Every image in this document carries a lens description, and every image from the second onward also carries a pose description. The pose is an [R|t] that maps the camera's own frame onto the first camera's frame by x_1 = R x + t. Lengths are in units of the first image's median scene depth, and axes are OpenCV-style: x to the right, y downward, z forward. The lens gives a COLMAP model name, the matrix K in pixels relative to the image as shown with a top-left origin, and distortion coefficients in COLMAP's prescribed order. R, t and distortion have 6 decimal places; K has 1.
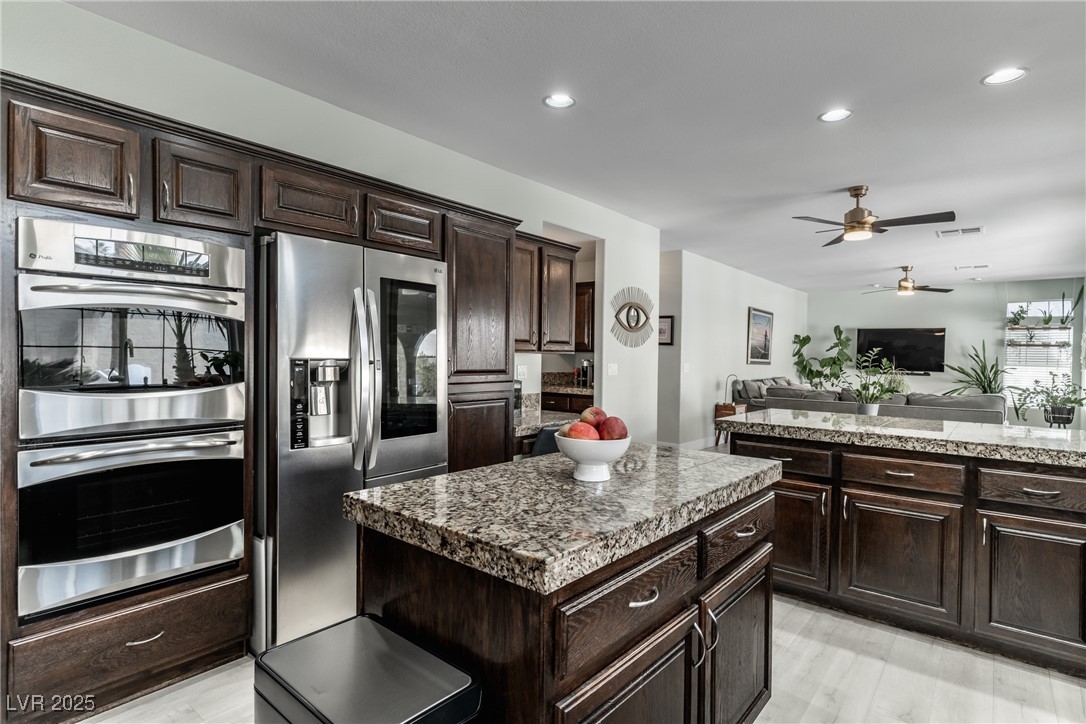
lens RADIAL K [[550.0, 0, 546.4], [0, 550.0, 363.8], [0, 0, 1]] dist [-0.001773, 0.001004]
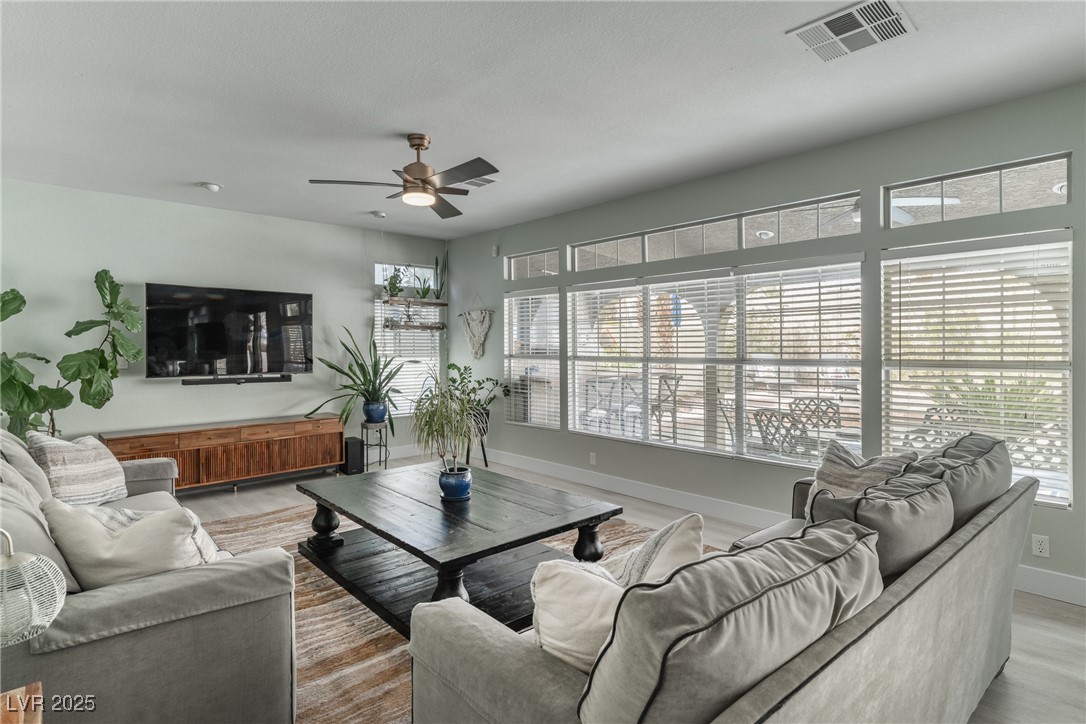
lens RADIAL K [[560.5, 0, 547.3], [0, 560.5, 349.5], [0, 0, 1]] dist [-0.002326, 0.001100]
pose [[0.138981, -0.022908, 0.990030, 0.225392], [0.024802, 0.999499, 0.019645, -0.016453], [-0.989984, 0.021825, 0.139479, 0.817886]]
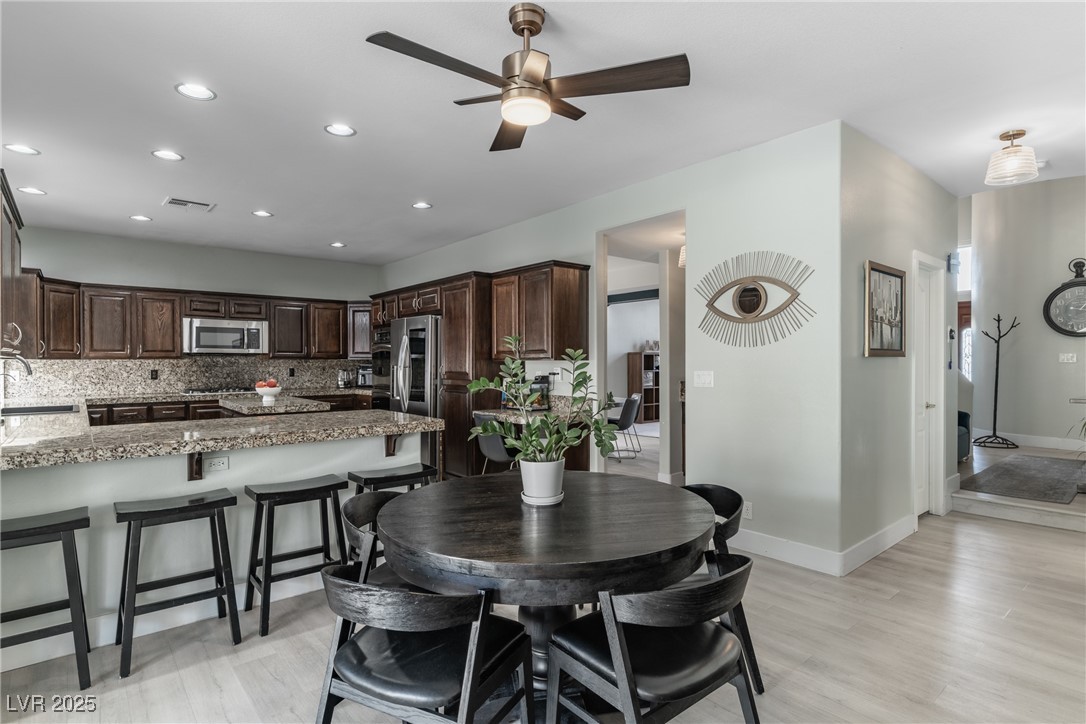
lens RADIAL K [[558.2, 0, 540.1], [0, 558.2, 368.4], [0, 0, 1]] dist [-0.000725, 0.000207]
pose [[-0.187992, -0.006628, -0.982148, 0.566278], [-0.016220, 0.999862, -0.003643, 0.001273], [0.982037, 0.015246, -0.188073, 0.596615]]
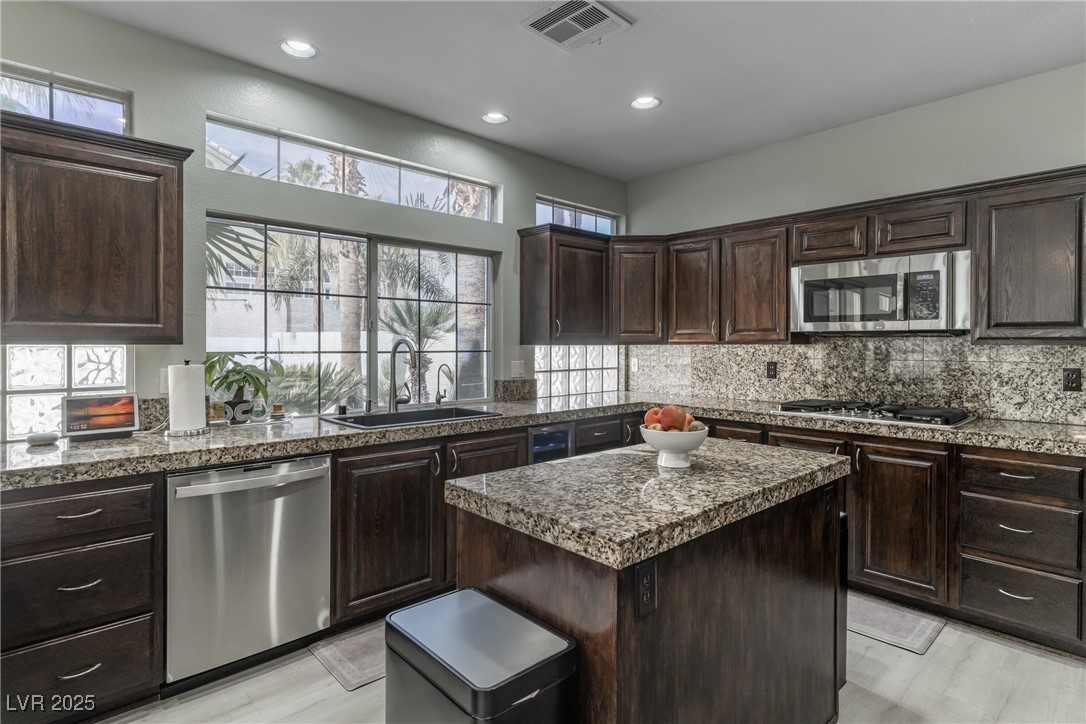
lens RADIAL K [[560.5, 0, 547.3], [0, 560.5, 349.5], [0, 0, 1]] dist [-0.002326, 0.001100]
pose [[-0.991300, -0.020512, 0.130014, 0.035917], [-0.017029, 0.999467, 0.027849, -0.010583], [-0.130516, 0.025393, -0.991121, 0.407406]]
